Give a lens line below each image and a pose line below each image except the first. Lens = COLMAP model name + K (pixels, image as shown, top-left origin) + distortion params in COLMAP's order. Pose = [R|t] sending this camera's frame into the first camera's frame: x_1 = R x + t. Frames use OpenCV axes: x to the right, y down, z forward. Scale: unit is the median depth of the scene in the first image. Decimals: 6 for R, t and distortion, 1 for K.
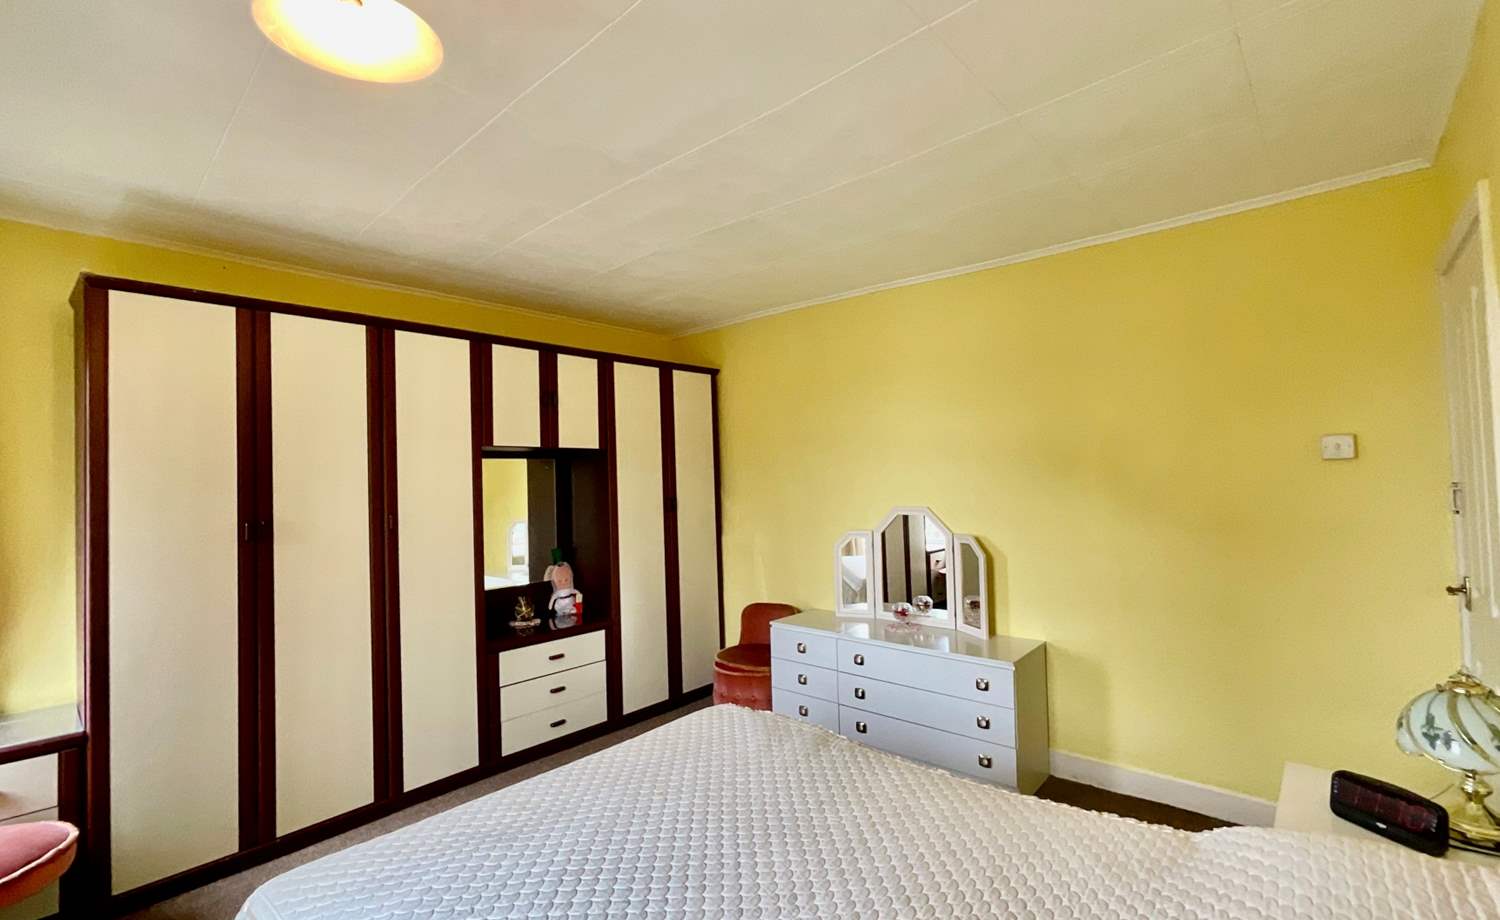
lens RADIAL K [[665.0, 0, 750.0], [0, 665.0, 460.0], [0, 0, 1]] dist [-0.013268, 0.007126]
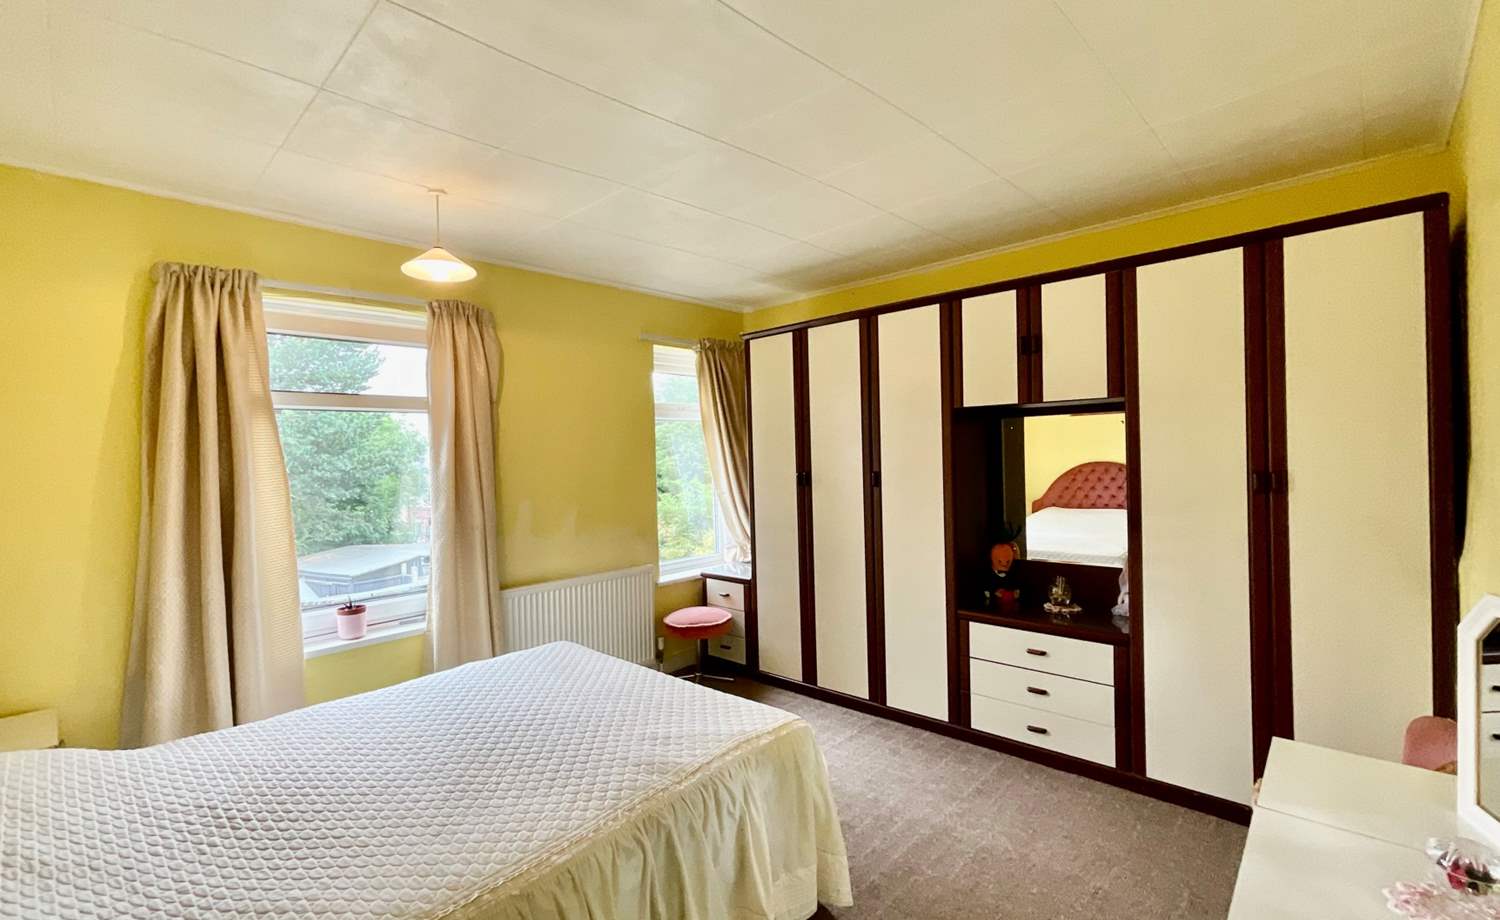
lens RADIAL K [[659.1, 0, 689.2], [0, 659.1, 464.9], [0, 0, 1]] dist [-0.001823, 0.000081]
pose [[-0.073932, 0.042449, -0.996359, 0.566410], [0.055445, 0.997723, 0.038393, 0.003632], [0.995721, -0.052405, -0.076117, 0.642595]]
